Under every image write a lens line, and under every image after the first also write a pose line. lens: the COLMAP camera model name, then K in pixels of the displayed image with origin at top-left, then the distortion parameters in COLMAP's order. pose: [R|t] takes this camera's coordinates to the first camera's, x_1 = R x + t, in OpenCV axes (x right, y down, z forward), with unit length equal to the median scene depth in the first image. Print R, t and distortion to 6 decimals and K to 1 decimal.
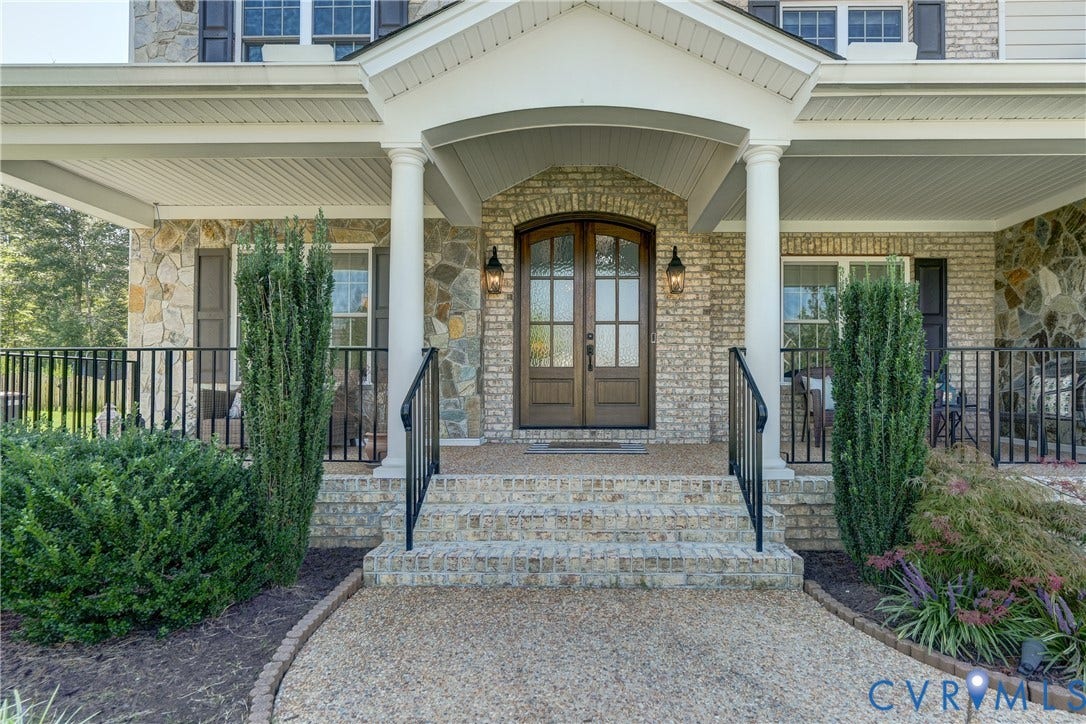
lens RADIAL K [[908.3, 0, 546.9], [0, 908.3, 395.7], [0, 0, 1]] dist [-0.008000, -0.007165]
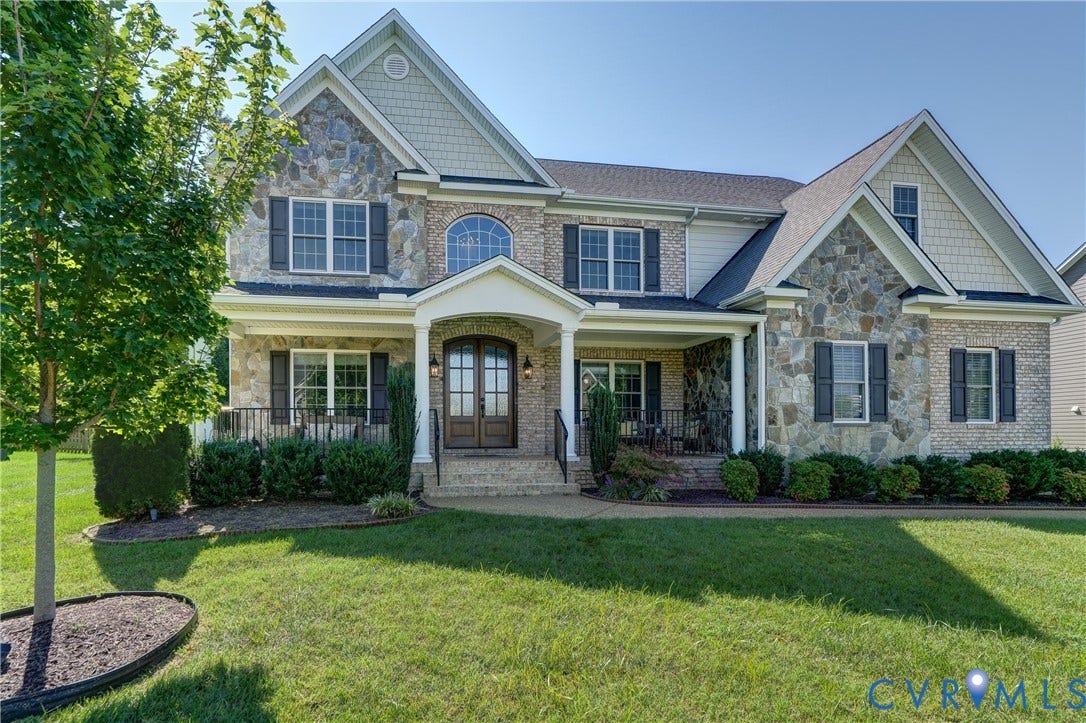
lens RADIAL K [[508.5, 0, 543.0], [0, 508.5, 361.5], [0, 0, 1]] dist [0.002176, 0.000134]
pose [[0.984565, 0.021136, 0.173738, -0.020207], [0.002866, 0.990601, -0.136751, 0.002004], [-0.174996, 0.135138, 0.975251, -0.099472]]
